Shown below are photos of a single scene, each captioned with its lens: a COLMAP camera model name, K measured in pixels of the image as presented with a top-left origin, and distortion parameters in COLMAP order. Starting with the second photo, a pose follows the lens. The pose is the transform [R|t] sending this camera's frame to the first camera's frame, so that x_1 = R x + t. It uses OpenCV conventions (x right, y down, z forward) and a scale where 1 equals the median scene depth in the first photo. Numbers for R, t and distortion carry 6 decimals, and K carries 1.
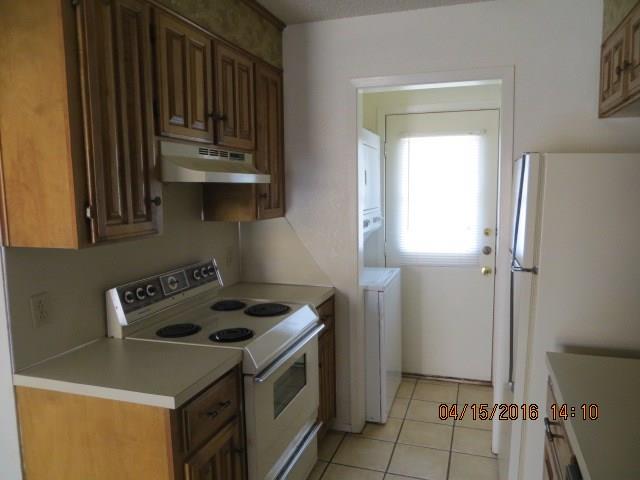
lens RADIAL K [[486.3, 0, 320.0], [0, 486.3, 240.0], [0, 0, 1]] dist [-0.004492, -0.000528]
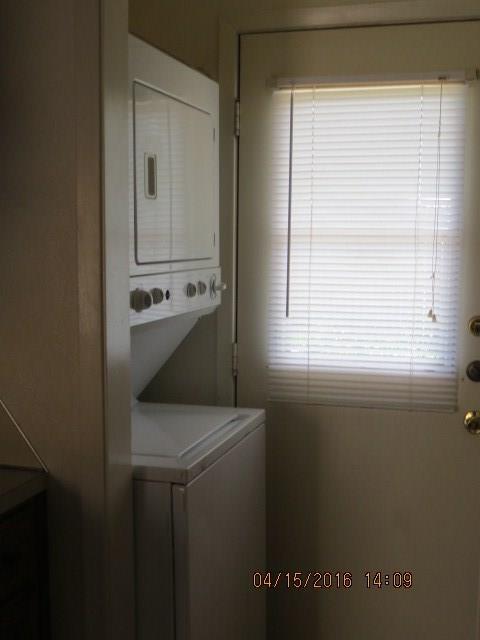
lens RADIAL K [[826.3, 0, 240.0], [0, 826.3, 320.0], [0, 0, 1]] dist [0.007921, 0.018730]
pose [[0.999750, 0.022225, 0.002255, 0.146450], [-0.022225, 0.999753, 0.000379, -0.017273], [-0.002246, -0.000429, 0.999997, 0.319212]]
